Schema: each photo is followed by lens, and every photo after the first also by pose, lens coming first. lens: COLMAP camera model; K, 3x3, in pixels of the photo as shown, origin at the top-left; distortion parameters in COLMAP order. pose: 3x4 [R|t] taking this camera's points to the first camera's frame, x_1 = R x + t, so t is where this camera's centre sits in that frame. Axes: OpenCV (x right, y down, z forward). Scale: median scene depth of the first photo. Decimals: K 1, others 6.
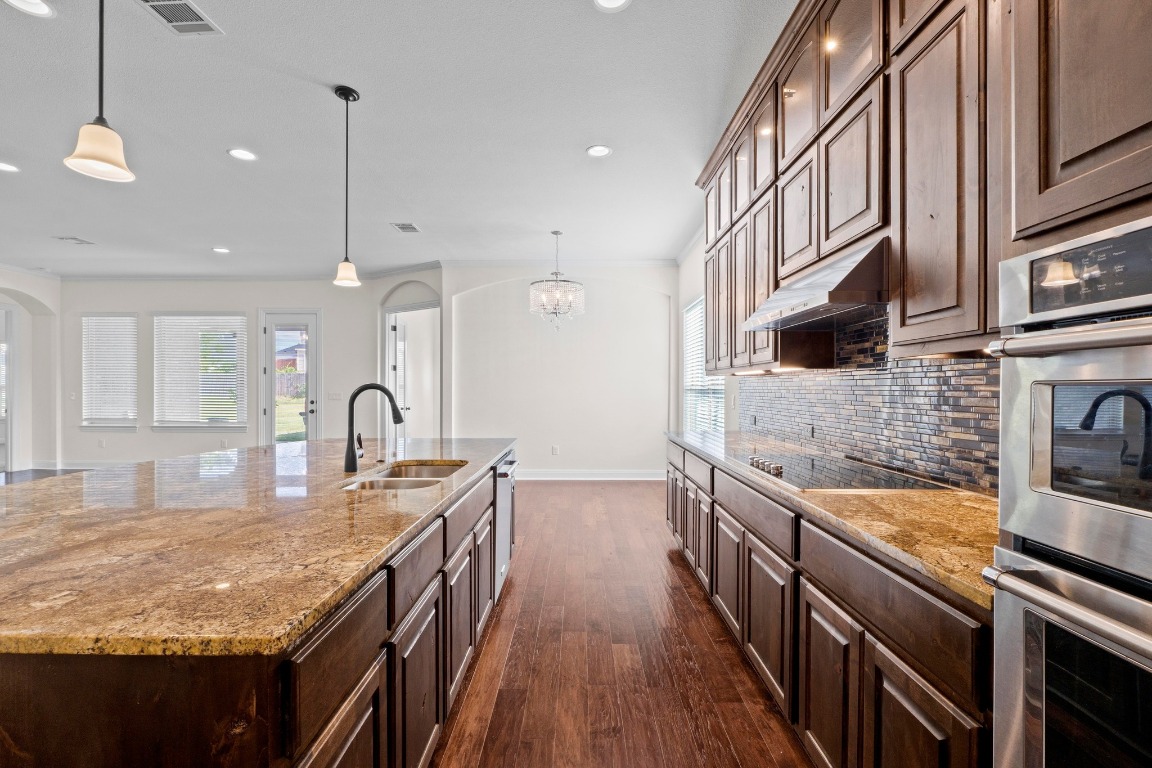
lens RADIAL K [[491.7, 0, 570.5], [0, 491.7, 394.5], [0, 0, 1]] dist [-0.008606, -0.000352]
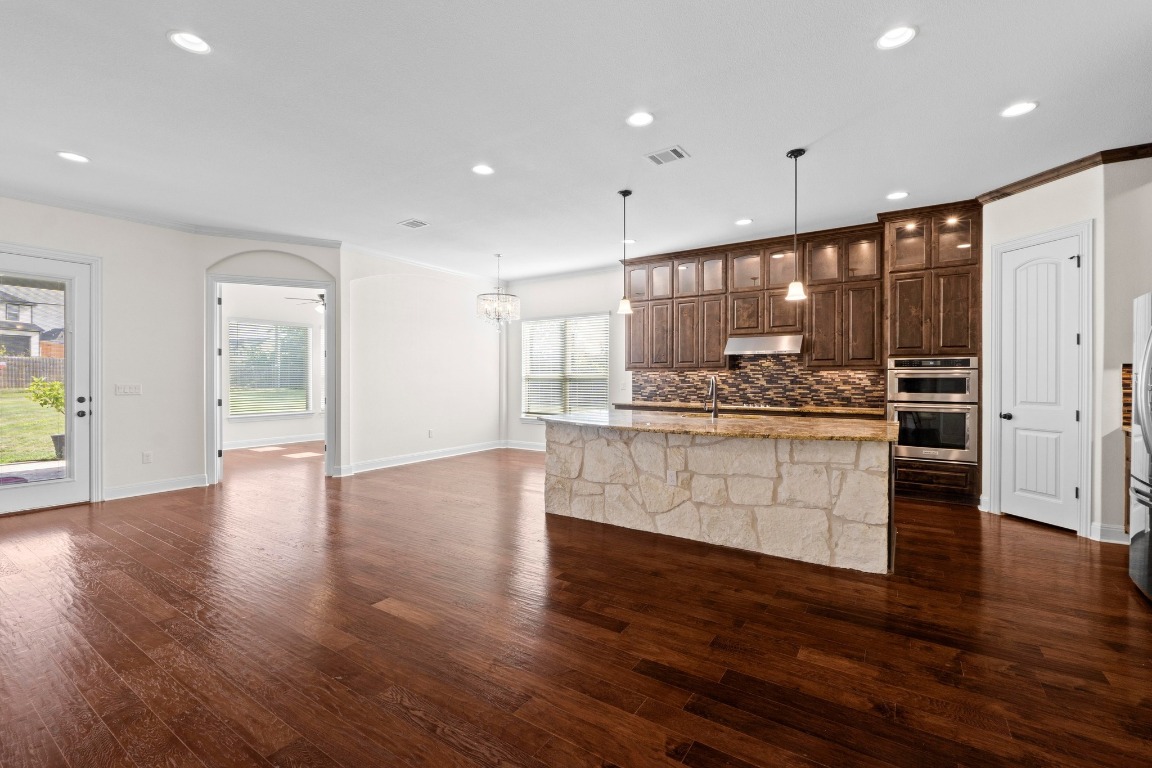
lens RADIAL K [[495.8, 0, 576.0], [0, 495.8, 384.0], [0, 0, 1]] dist [-0.000510, 0.000013]
pose [[0.538285, -0.008197, 0.842723, -0.728528], [0.010724, 0.999938, 0.002876, 0.000424], [-0.842694, 0.007489, 0.538340, 0.102797]]
